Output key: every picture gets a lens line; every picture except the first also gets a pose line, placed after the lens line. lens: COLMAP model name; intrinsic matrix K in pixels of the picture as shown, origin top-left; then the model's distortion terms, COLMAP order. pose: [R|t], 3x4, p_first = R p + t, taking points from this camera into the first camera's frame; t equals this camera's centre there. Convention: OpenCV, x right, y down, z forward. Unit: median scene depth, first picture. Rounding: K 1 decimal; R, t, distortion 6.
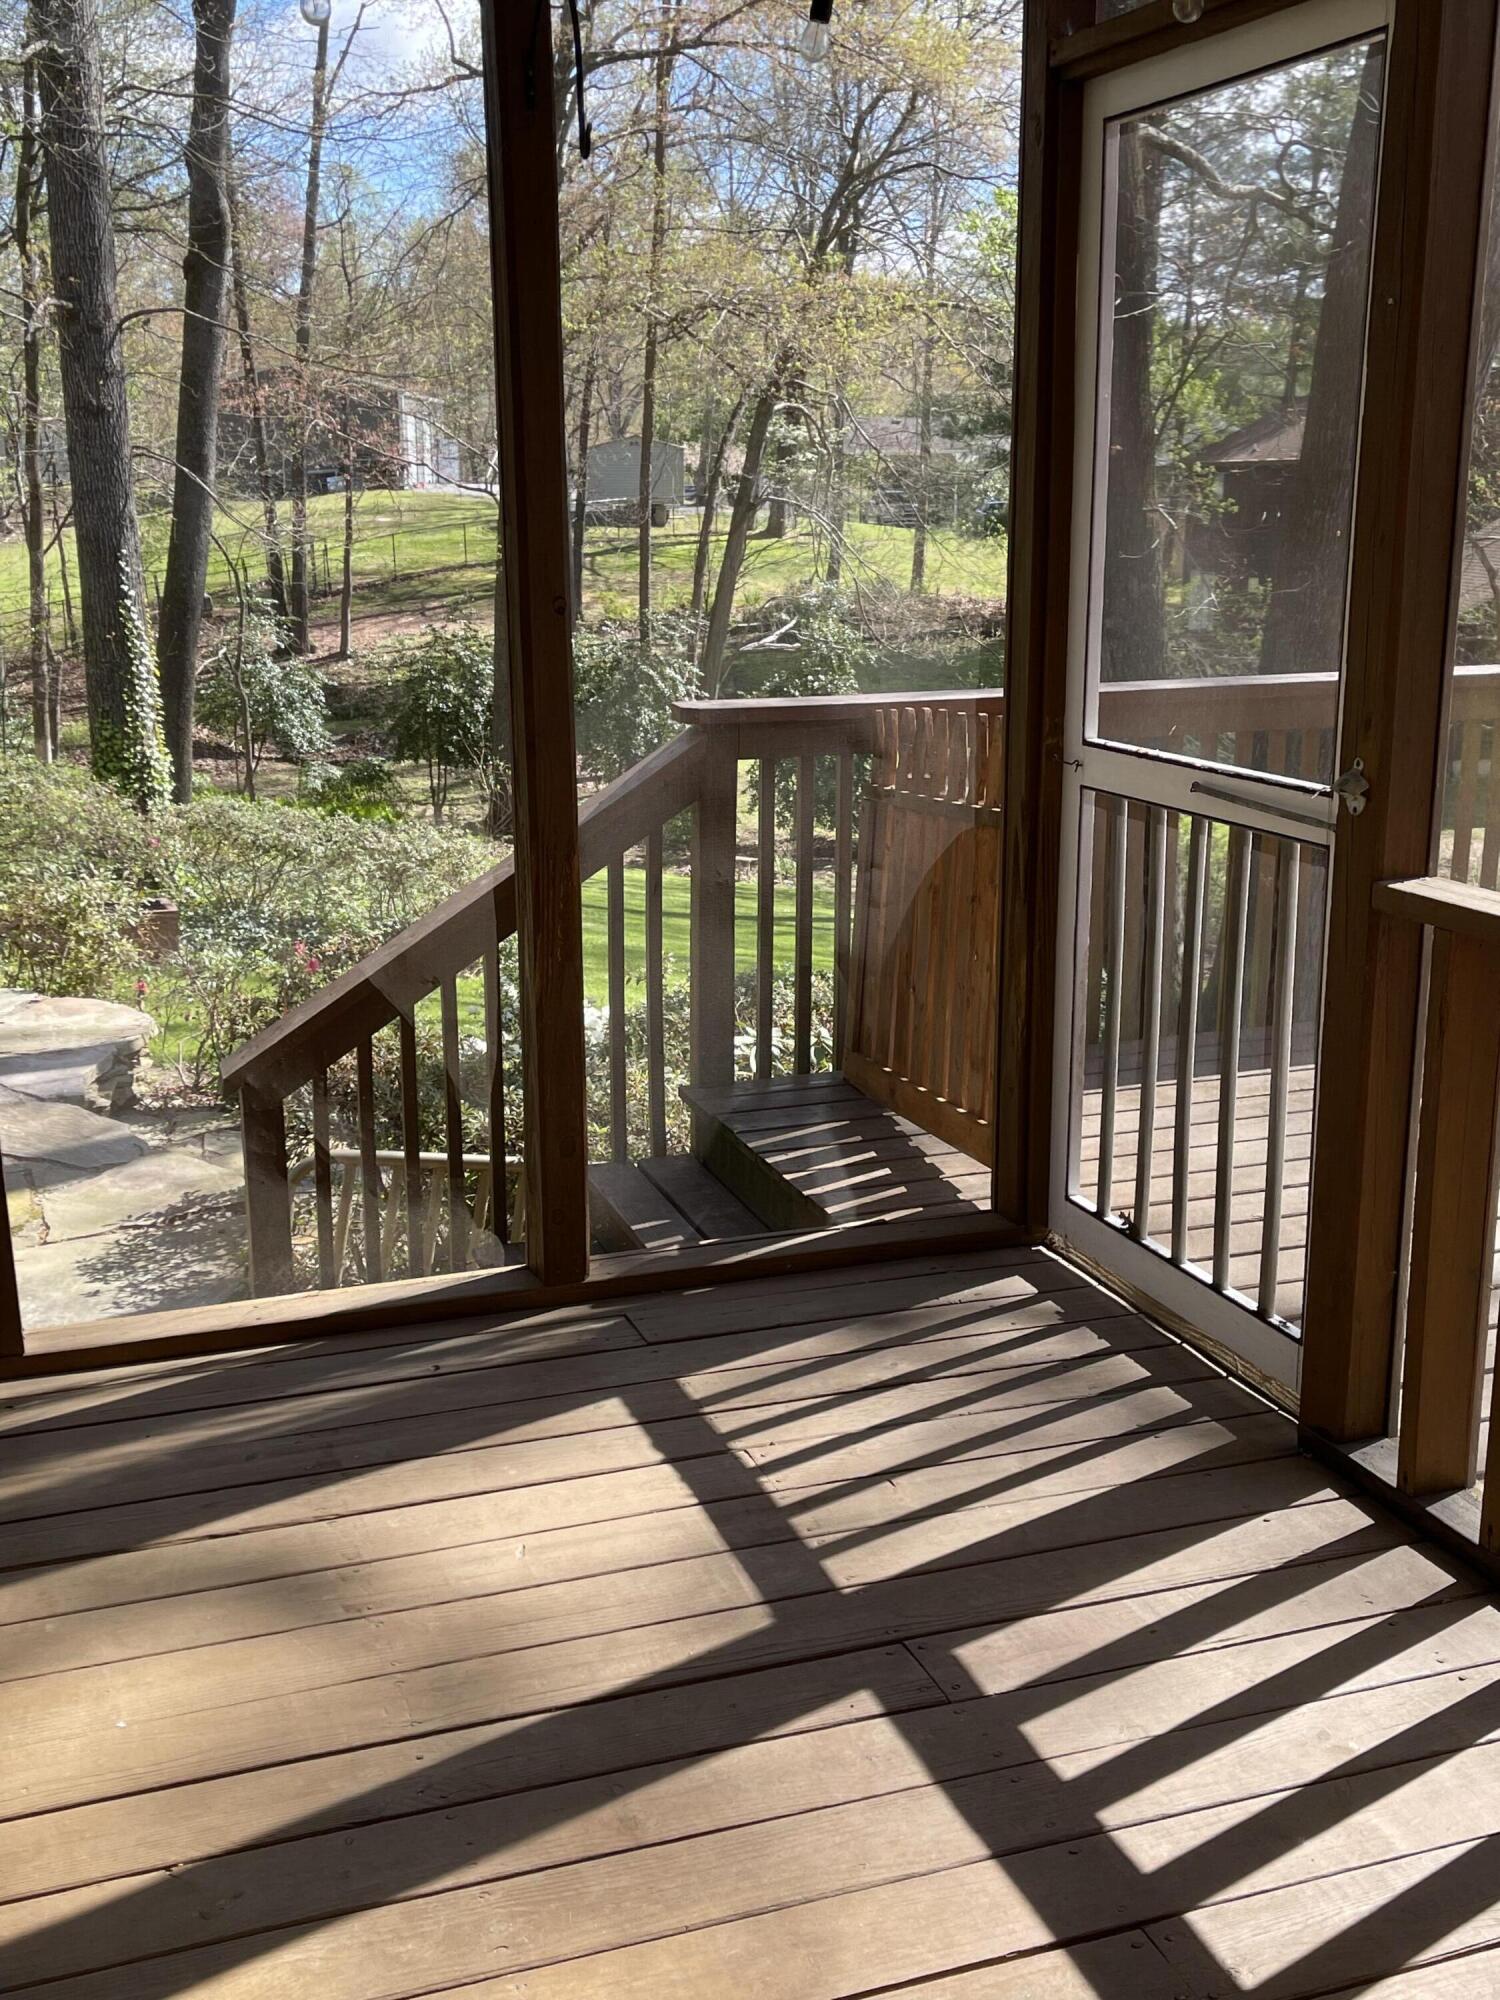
lens RADIAL K [[2112.7, 0, 750.0], [0, 2112.7, 1000.0], [0, 0, 1]] dist [0.132674, -0.429910]
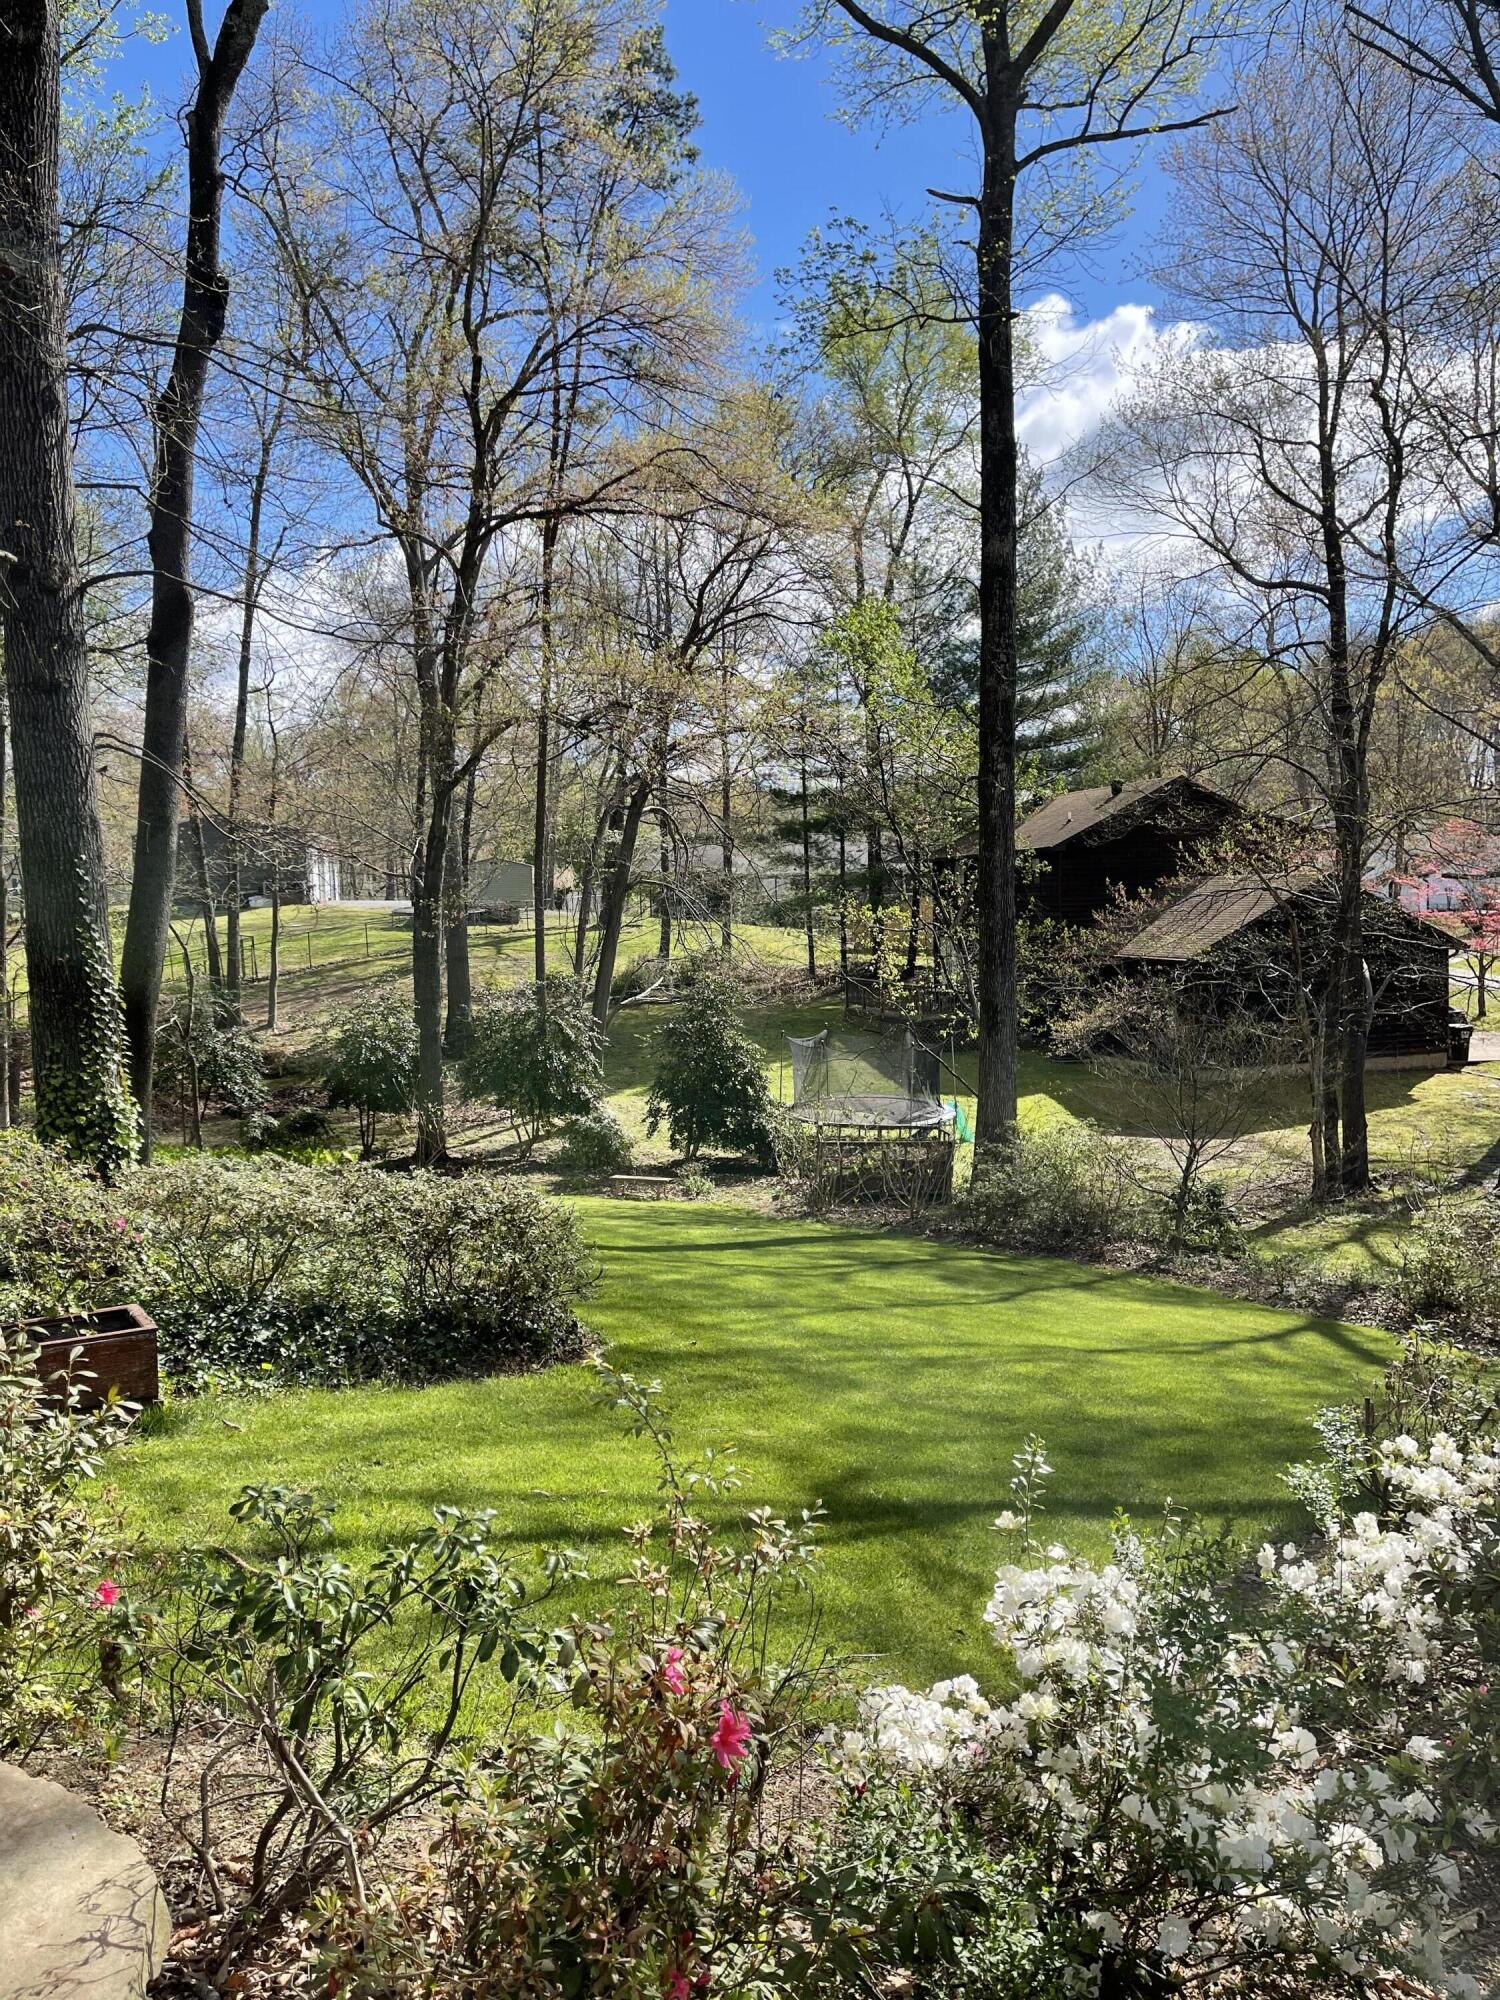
lens RADIAL K [[1477.3, 0, 725.1], [0, 1477.3, 1009.4], [0, 0, 1]] dist [0.075381, -0.110261]
pose [[0.991749, -0.039795, 0.121858, -0.115748], [0.060053, 0.984061, -0.167384, -0.041474], [-0.113255, 0.173321, 0.978332, 0.403066]]
